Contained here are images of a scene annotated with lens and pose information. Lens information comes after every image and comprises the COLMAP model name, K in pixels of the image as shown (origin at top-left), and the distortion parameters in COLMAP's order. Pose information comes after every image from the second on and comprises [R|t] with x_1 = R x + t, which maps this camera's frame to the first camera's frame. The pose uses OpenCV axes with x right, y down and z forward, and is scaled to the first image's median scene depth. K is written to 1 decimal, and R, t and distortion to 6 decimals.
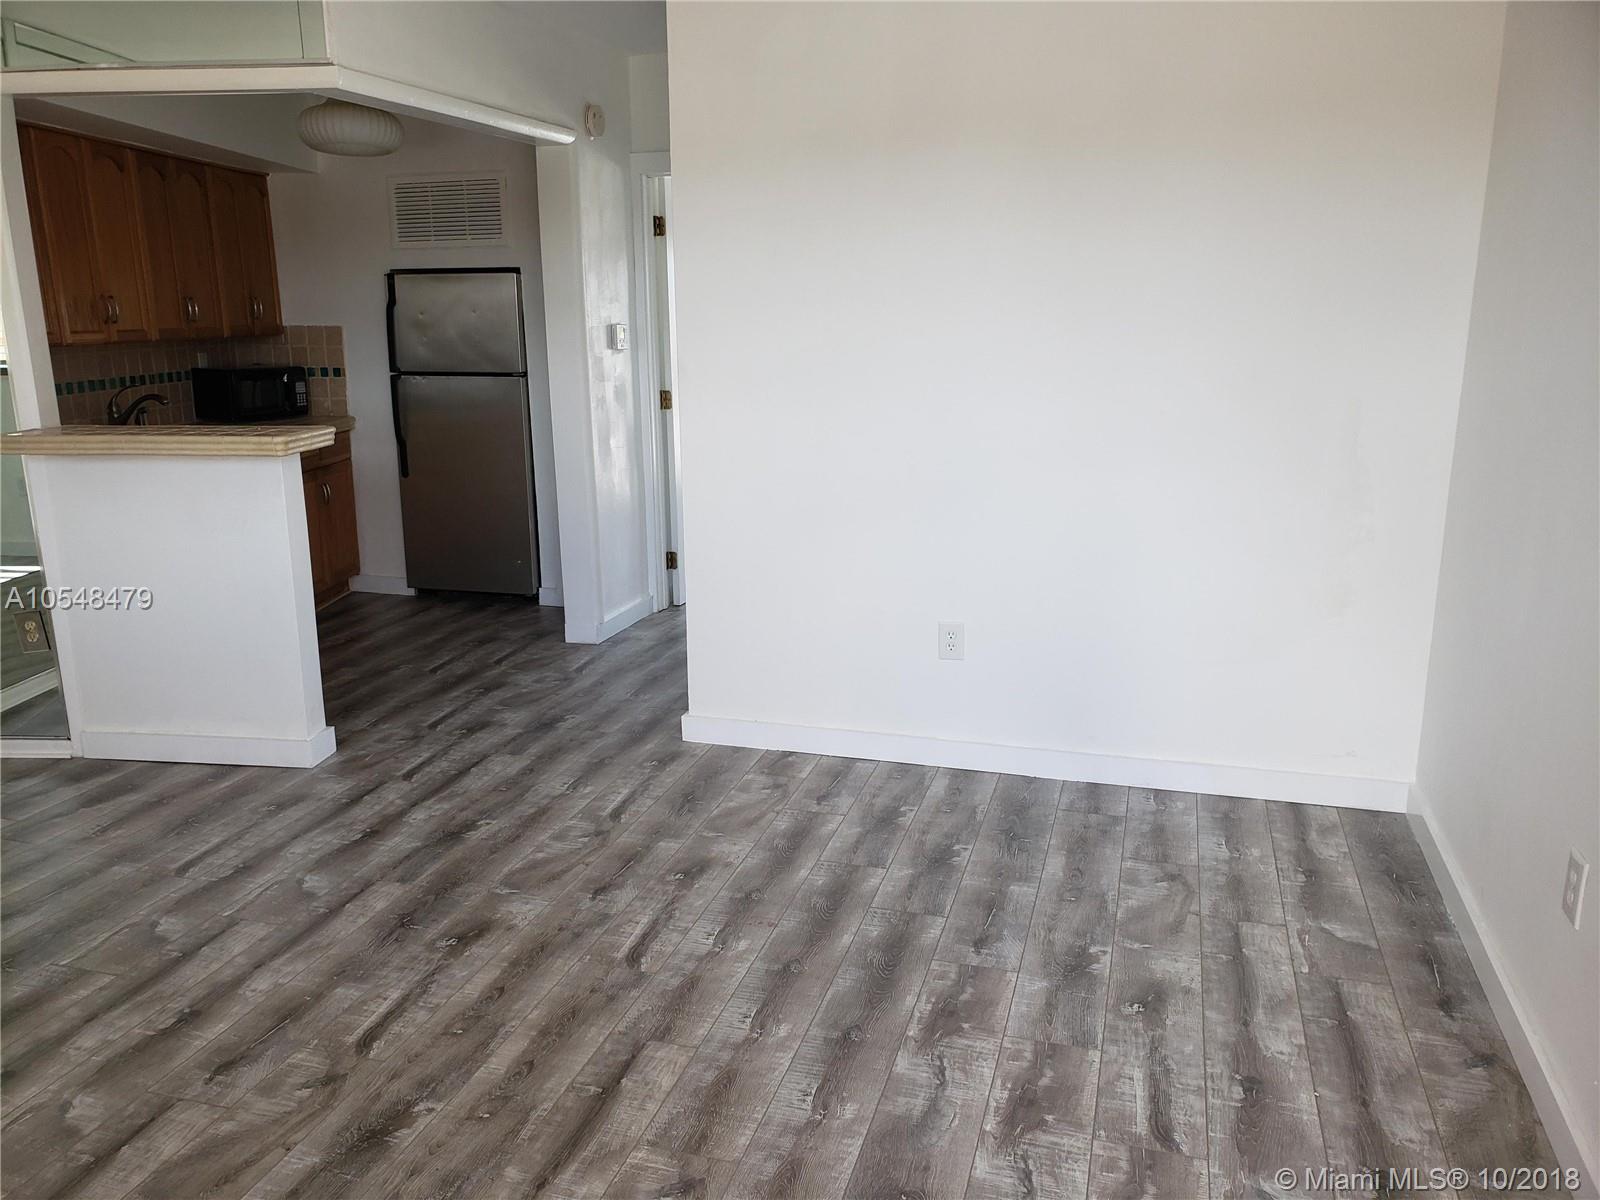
lens RADIAL K [[1258.9, 0, 792.4], [0, 1258.9, 621.4], [0, 0, 1]] dist [0.003060, 0.005425]
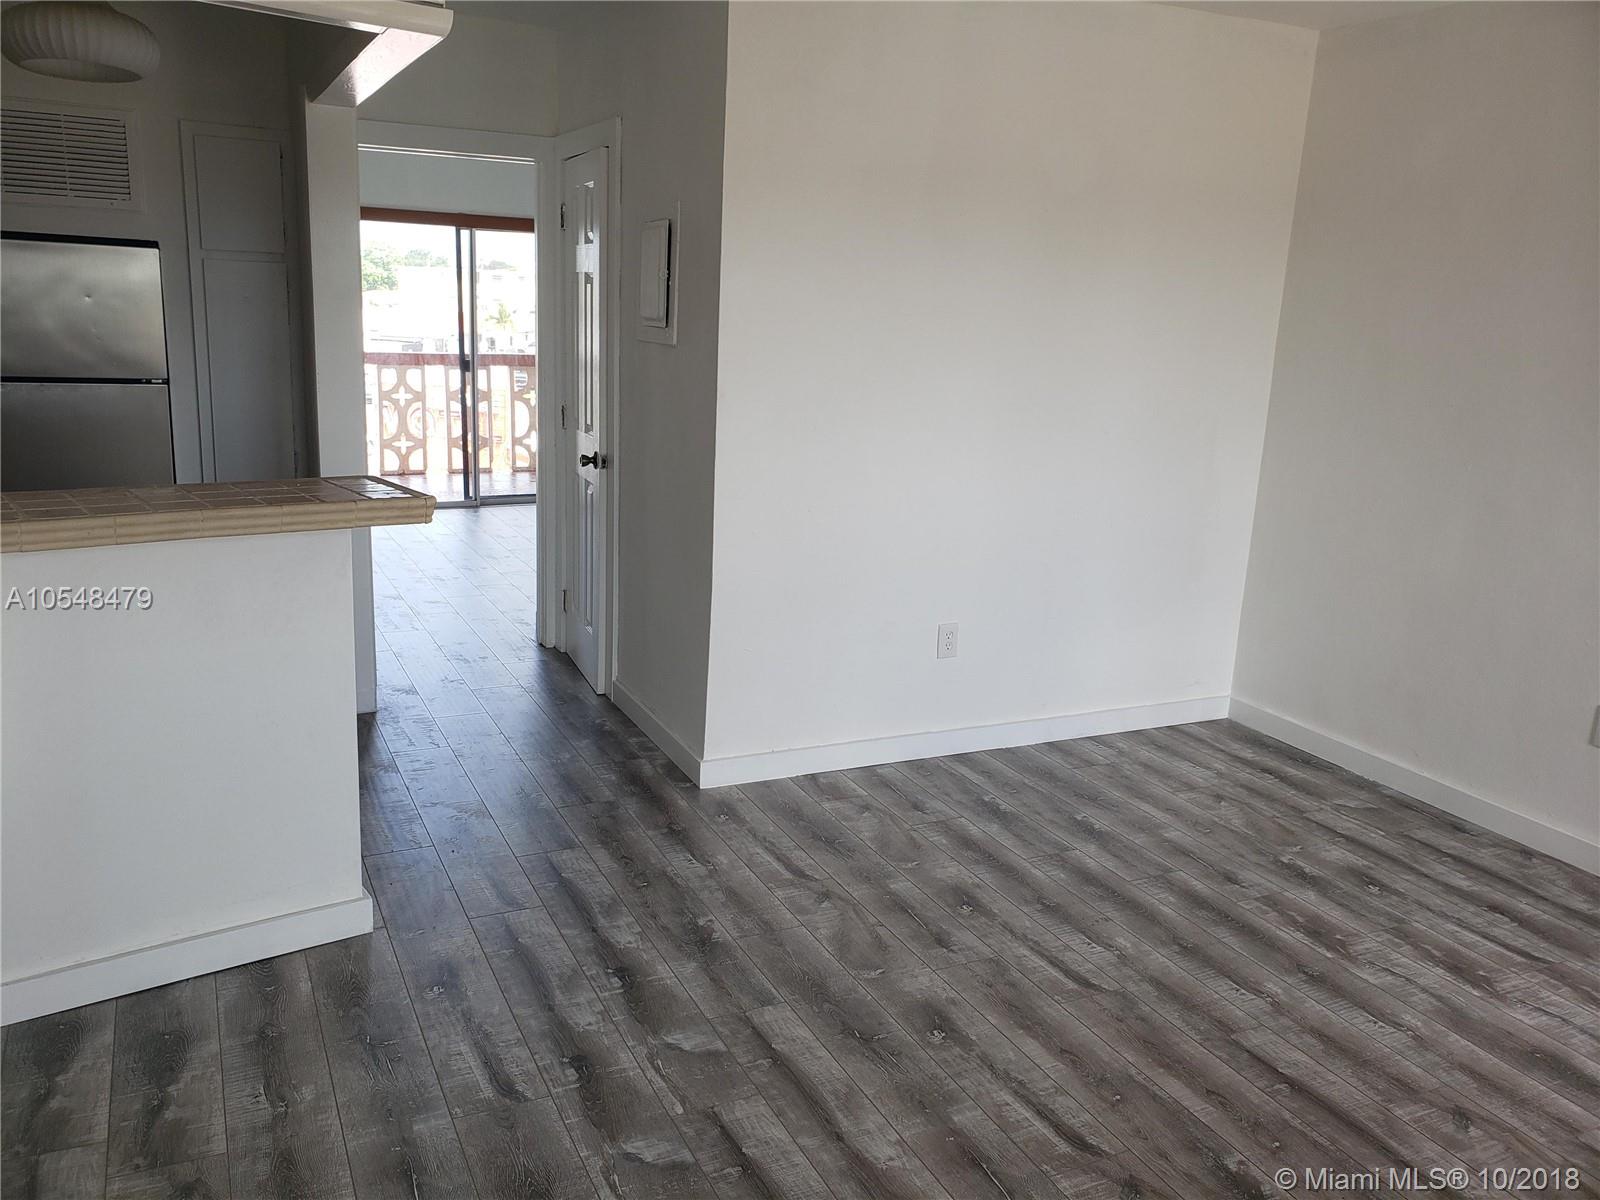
lens RADIAL K [[1258.9, 0, 792.4], [0, 1258.9, 621.4], [0, 0, 1]] dist [0.003060, 0.005425]
pose [[0.736296, -0.133275, 0.663405, -0.837826], [0.118895, 0.990640, 0.067058, -0.108098], [-0.666133, 0.029501, 0.745250, 0.343661]]
